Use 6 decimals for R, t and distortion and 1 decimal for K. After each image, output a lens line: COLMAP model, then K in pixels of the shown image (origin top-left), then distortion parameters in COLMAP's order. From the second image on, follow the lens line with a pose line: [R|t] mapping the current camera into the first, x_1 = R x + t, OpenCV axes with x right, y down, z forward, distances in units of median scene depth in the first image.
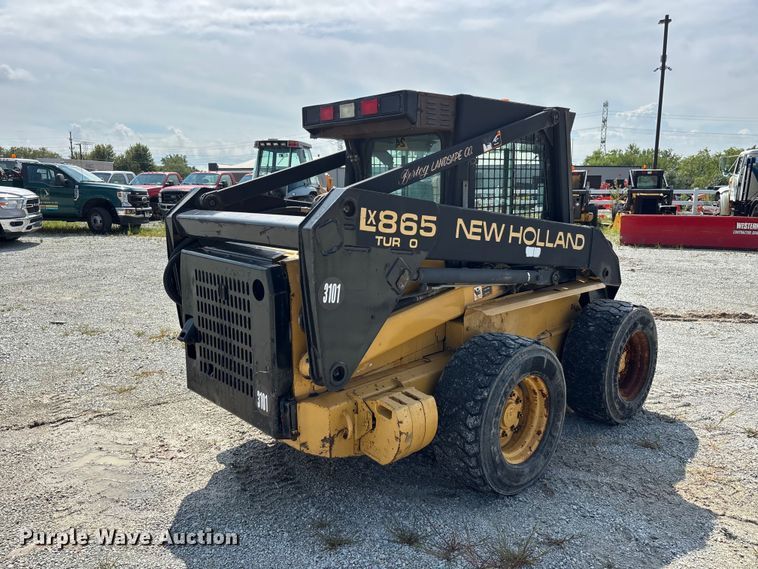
lens RADIAL K [[574.4, 0, 374.6], [0, 574.4, 288.0], [0, 0, 1]] dist [0.067798, -0.076111]
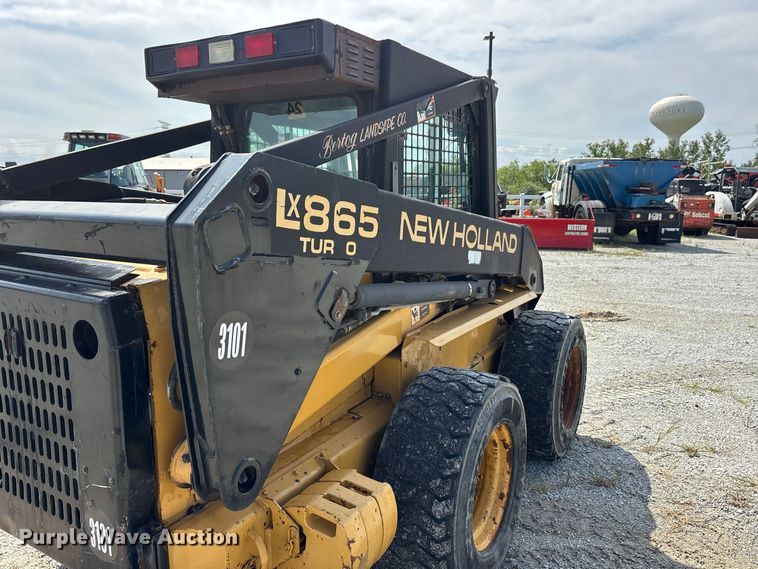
lens RADIAL K [[574.3, 0, 382.0], [0, 574.3, 283.6], [0, 0, 1]] dist [0.052678, -0.066249]
pose [[0.957494, -0.036837, 0.286093, -0.073657], [0.041622, 0.999077, -0.010663, -0.026350], [-0.285436, 0.022118, 0.958143, 0.329057]]
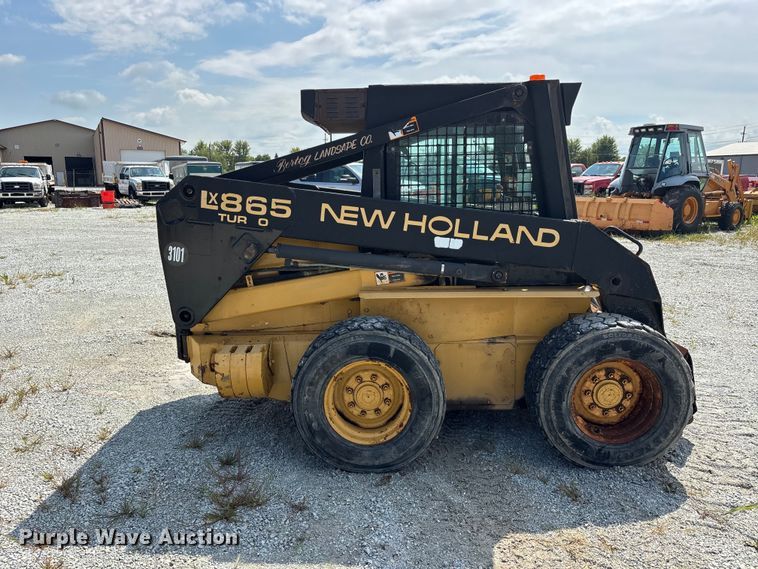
lens RADIAL K [[574.4, 0, 374.6], [0, 574.4, 288.0], [0, 0, 1]] dist [0.067798, -0.076111]
pose [[0.724932, 0.122155, -0.677902, 0.922979], [-0.113405, 0.991886, 0.057461, -0.032929], [0.679421, 0.035222, 0.732903, 0.256069]]
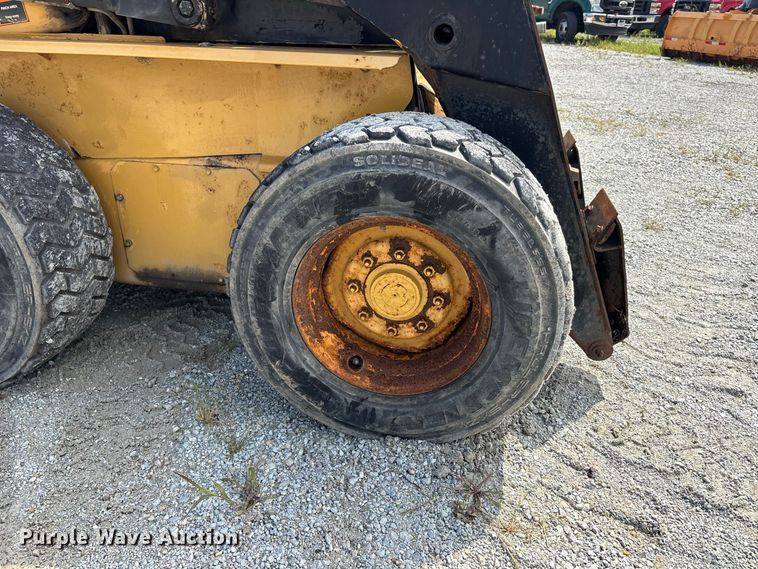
lens RADIAL K [[574.3, 0, 382.0], [0, 574.3, 283.6], [0, 0, 1]] dist [0.052678, -0.066249]
pose [[0.601700, 0.364868, -0.710513, 0.874443], [-0.166975, 0.927368, 0.334826, 0.002673], [0.781074, -0.082827, 0.618921, 0.999120]]
